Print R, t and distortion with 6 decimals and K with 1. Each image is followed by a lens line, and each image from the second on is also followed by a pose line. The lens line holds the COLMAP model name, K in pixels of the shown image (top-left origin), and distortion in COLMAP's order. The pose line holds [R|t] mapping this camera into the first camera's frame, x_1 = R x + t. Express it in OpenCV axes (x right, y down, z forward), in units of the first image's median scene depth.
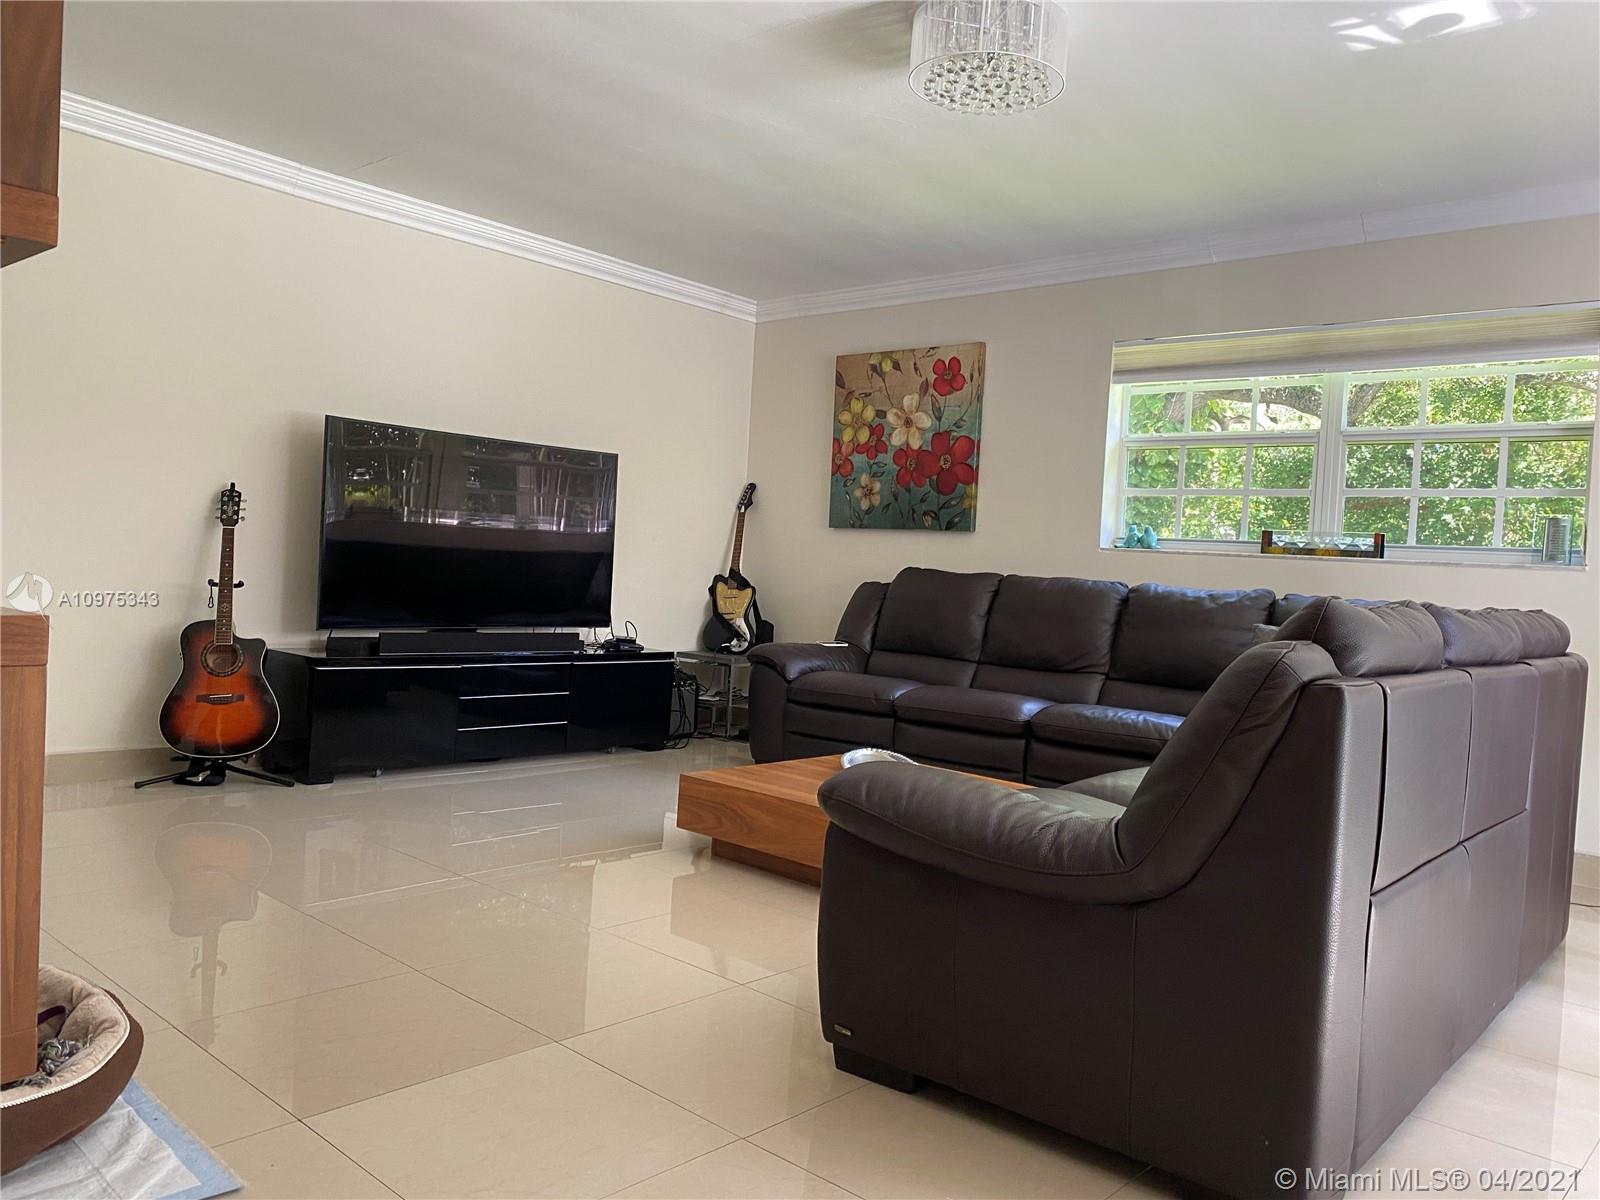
lens RADIAL K [[1232.8, 0, 796.6], [0, 1232.8, 595.5], [0, 0, 1]] dist [0.061150, -0.076076]
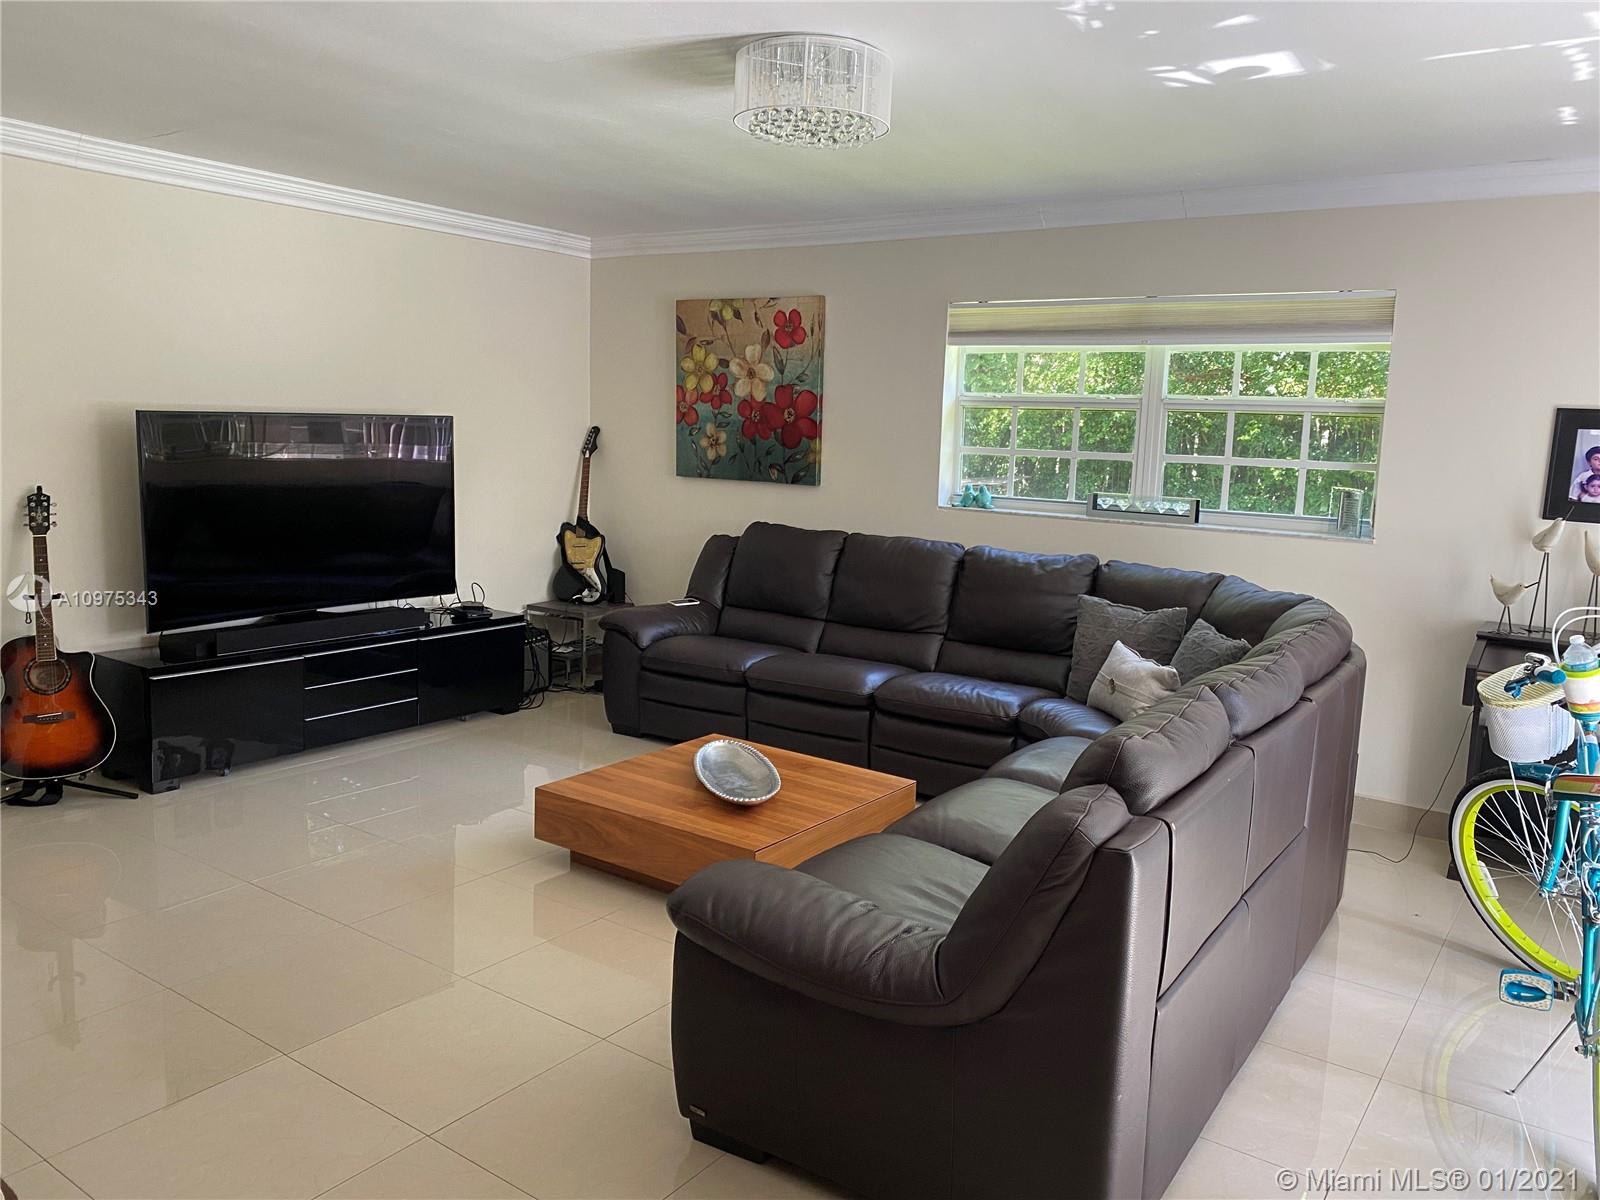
lens RADIAL K [[1232.8, 0, 795.4], [0, 1232.8, 601.2], [0, 0, 1]] dist [0.061150, -0.076076]
pose [[0.992900, -0.041326, 0.111546, 0.008391], [0.026757, 0.991274, 0.129076, -0.101878], [-0.115907, -0.125175, 0.985341, -0.012453]]
